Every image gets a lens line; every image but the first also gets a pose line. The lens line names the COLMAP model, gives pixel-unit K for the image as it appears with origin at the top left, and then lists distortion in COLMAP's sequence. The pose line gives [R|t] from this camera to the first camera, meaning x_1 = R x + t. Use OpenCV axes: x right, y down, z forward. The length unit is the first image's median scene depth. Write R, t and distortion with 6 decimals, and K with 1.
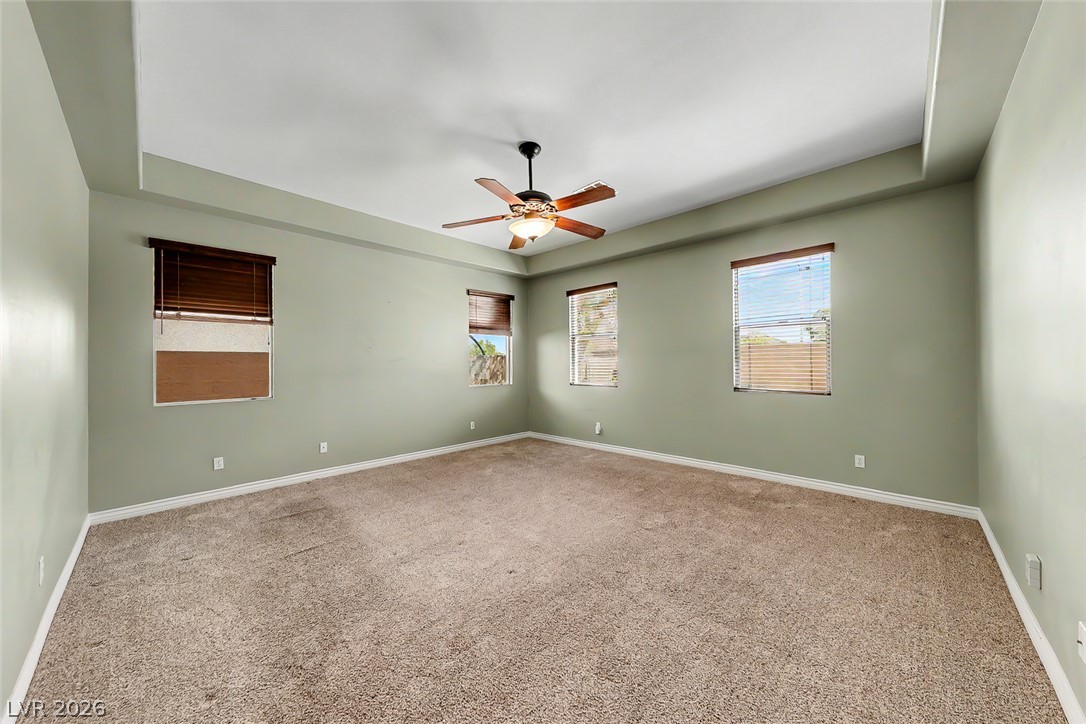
lens RADIAL K [[383.1, 0, 536.9], [0, 383.1, 361.3], [0, 0, 1]] dist [0.011620, -0.000057]
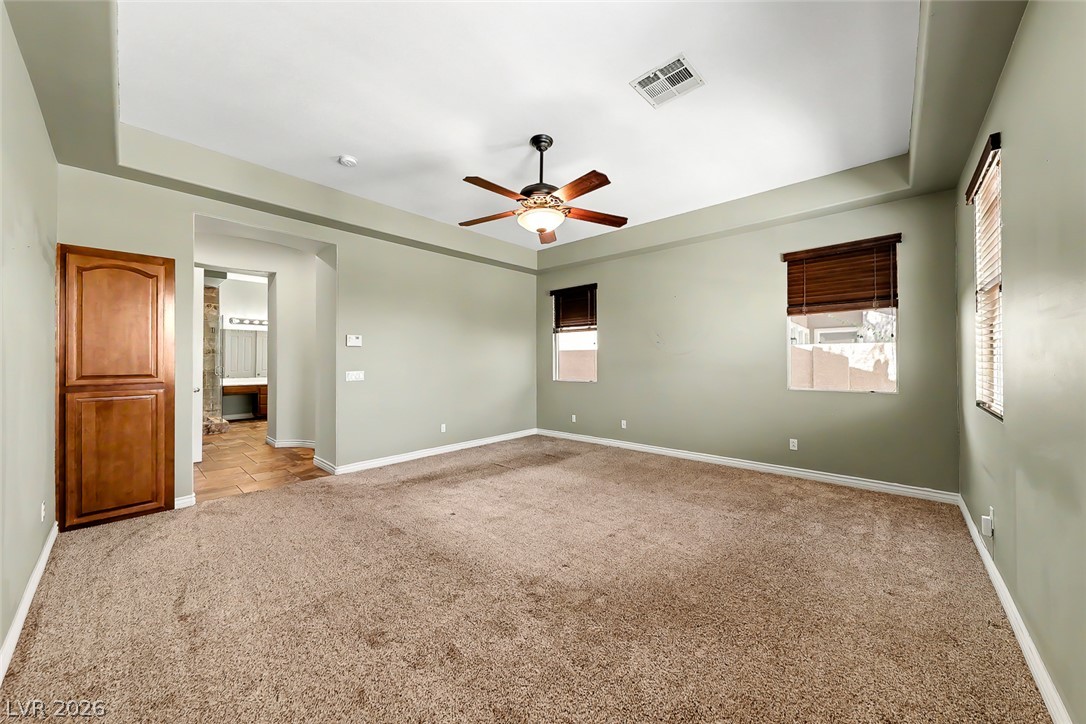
lens RADIAL K [[383.1, 0, 536.9], [0, 383.1, 361.3], [0, 0, 1]] dist [0.011620, -0.000057]
pose [[0.043173, 0.010166, -0.999016, 0.780910], [0.004240, 0.999937, 0.010359, 0.004795], [0.999059, -0.004683, 0.043127, 0.759312]]
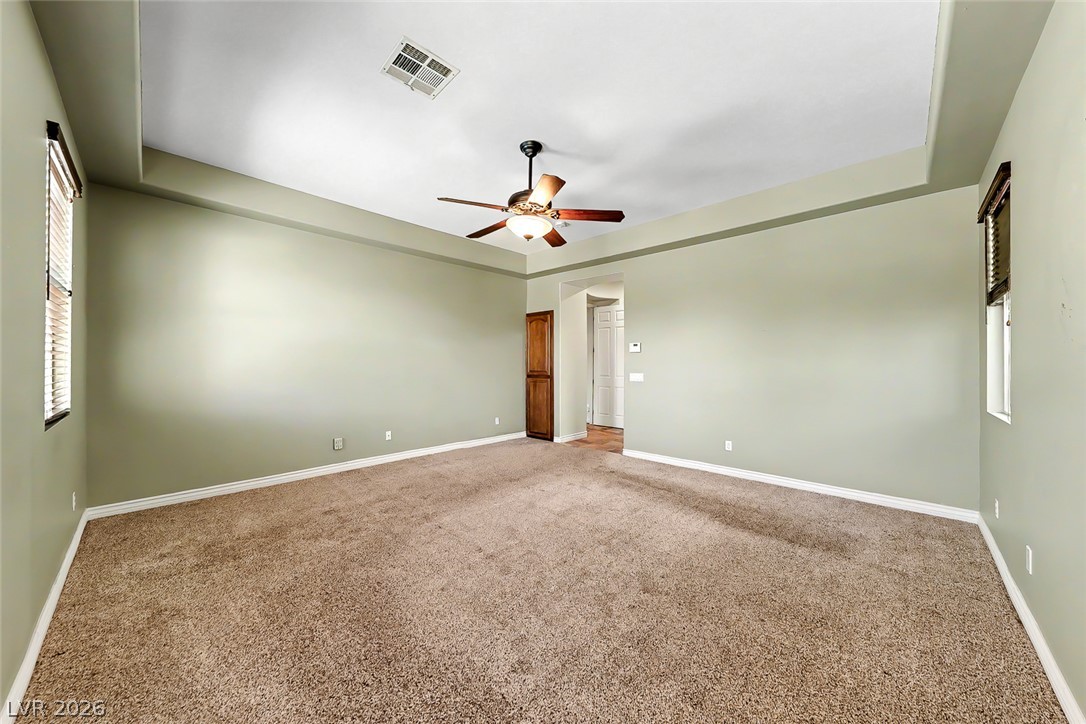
lens RADIAL K [[379.7, 0, 542.0], [0, 379.7, 368.9], [0, 0, 1]] dist [-0.023894, -0.000009]
pose [[-0.999875, 0.004724, -0.015070, -0.001622], [0.004661, 0.999980, 0.004178, 0.021005], [0.015090, 0.004107, -0.999878, 1.559041]]
